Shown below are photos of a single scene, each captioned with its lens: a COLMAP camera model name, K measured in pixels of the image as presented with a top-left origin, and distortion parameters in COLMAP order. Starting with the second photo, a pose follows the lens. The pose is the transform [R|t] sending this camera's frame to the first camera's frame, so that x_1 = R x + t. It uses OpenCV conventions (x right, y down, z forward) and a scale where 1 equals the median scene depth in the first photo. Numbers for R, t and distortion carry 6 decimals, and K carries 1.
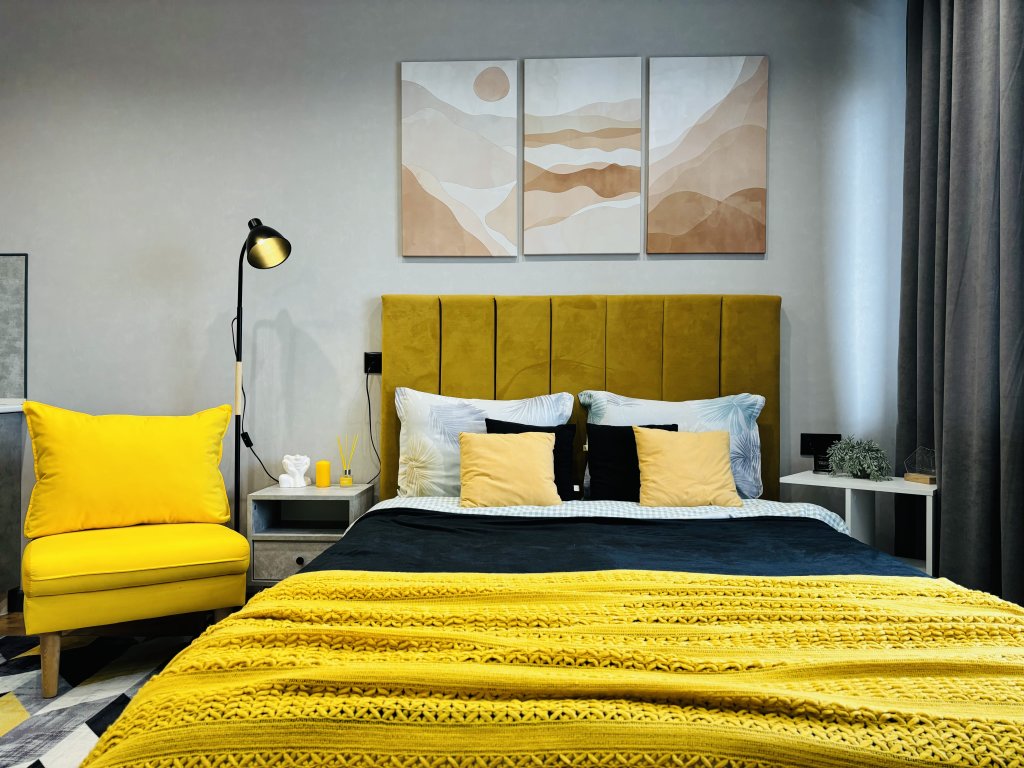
lens RADIAL K [[772.4, 0, 505.8], [0, 772.4, 388.0], [0, 0, 1]] dist [0.050333, -0.054435]
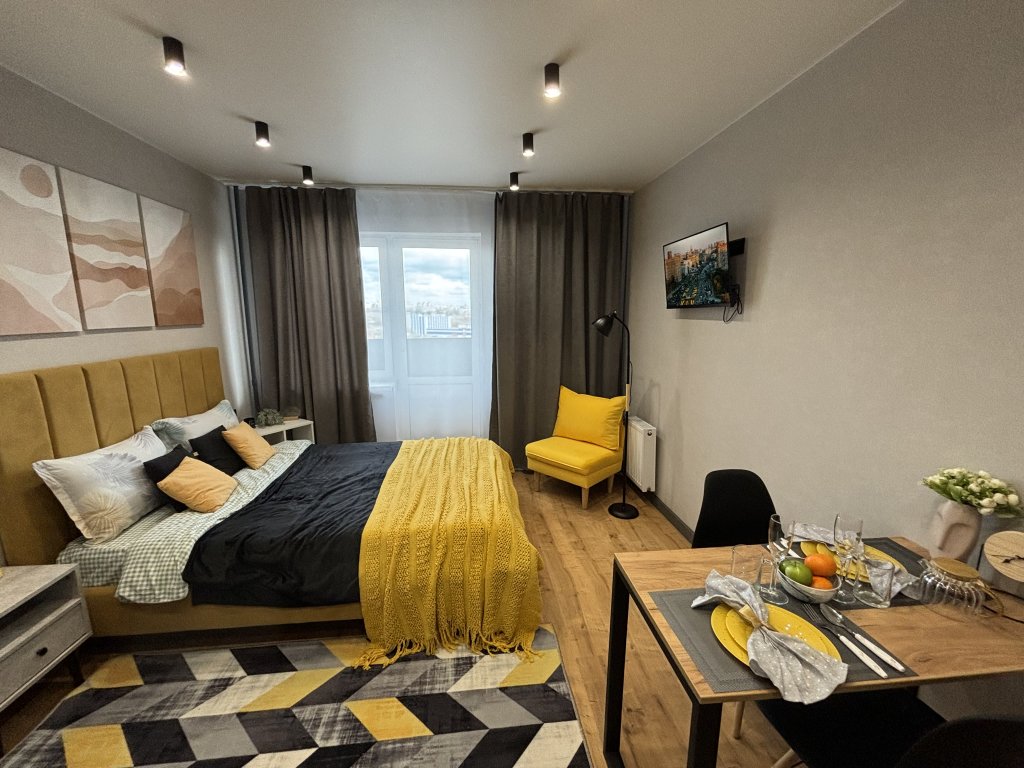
lens RADIAL K [[412.8, 0, 510.1], [0, 412.8, 384.6], [0, 0, 1]] dist [-0.005186, 0.001694]
pose [[-0.132190, -0.175784, 0.975513, -0.750893], [0.015900, 0.983647, 0.179405, -0.197277], [-0.991097, 0.039226, -0.127233, 0.406971]]
